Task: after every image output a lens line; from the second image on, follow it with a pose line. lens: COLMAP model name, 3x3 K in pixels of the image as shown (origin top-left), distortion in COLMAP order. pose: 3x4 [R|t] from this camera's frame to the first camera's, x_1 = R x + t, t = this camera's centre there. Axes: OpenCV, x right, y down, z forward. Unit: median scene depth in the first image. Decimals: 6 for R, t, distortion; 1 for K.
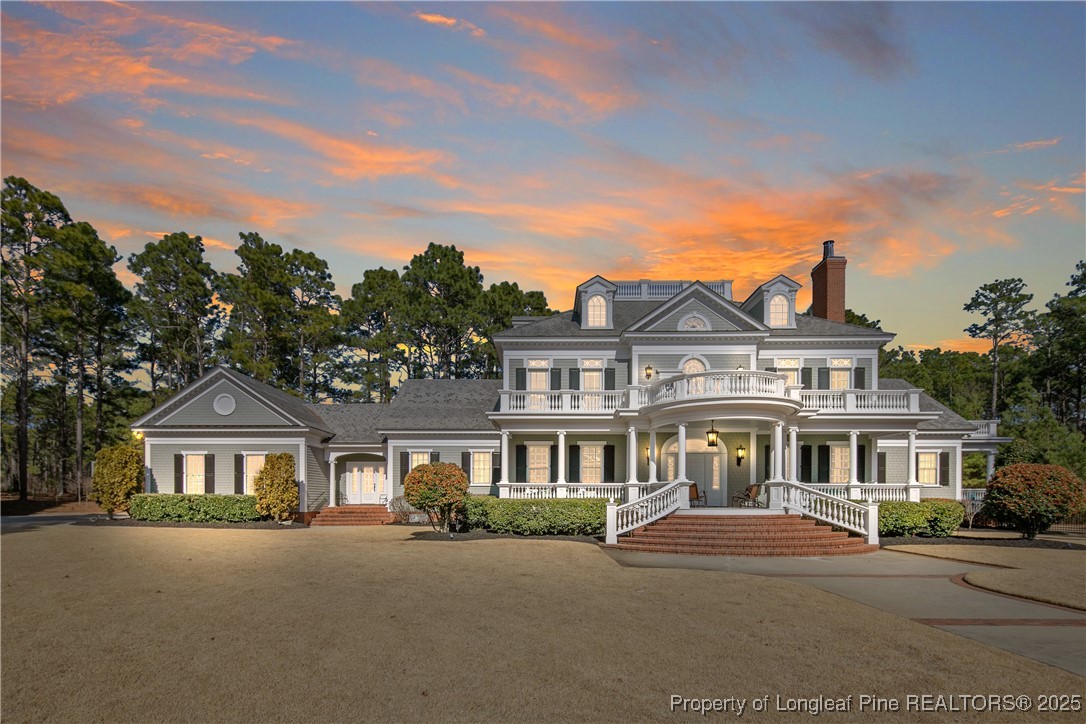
lens RADIAL K [[529.1, 0, 555.7], [0, 529.1, 390.3], [0, 0, 1]] dist [0.001216, -0.001887]
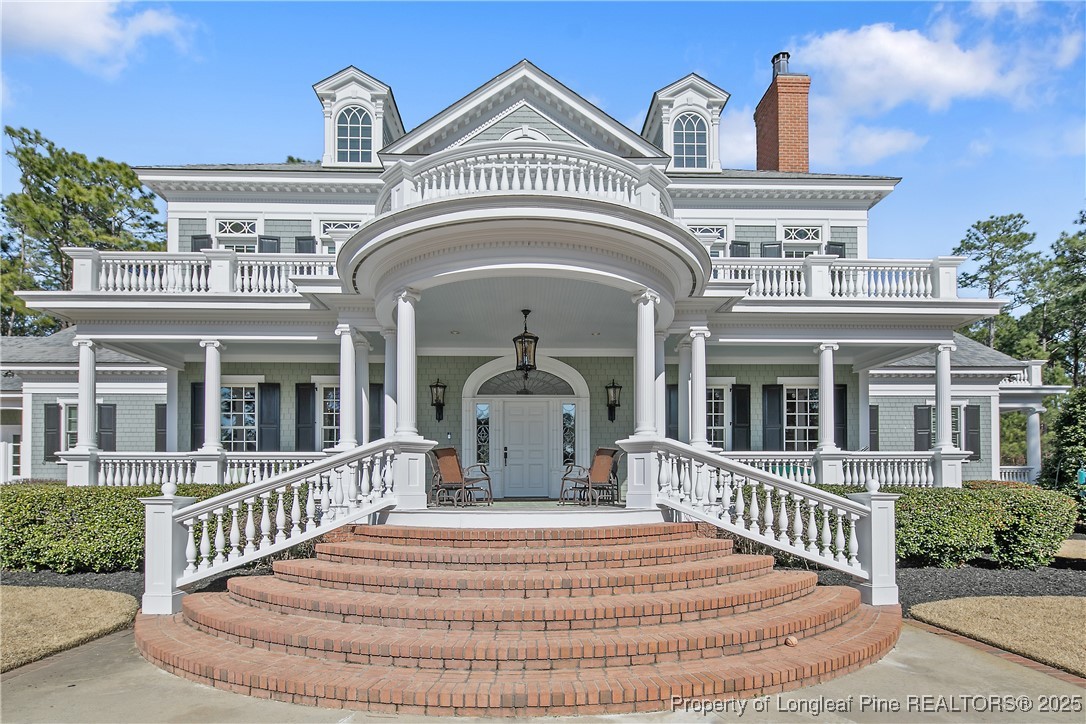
lens RADIAL K [[529.1, 0, 541.6], [0, 529.1, 362.6], [0, 0, 1]] dist [0.001216, -0.001887]
pose [[0.999695, 0.000875, 0.024673, 0.303769], [-0.000294, 0.999723, -0.023542, 0.112310], [-0.024687, 0.023527, 0.999418, 0.547740]]
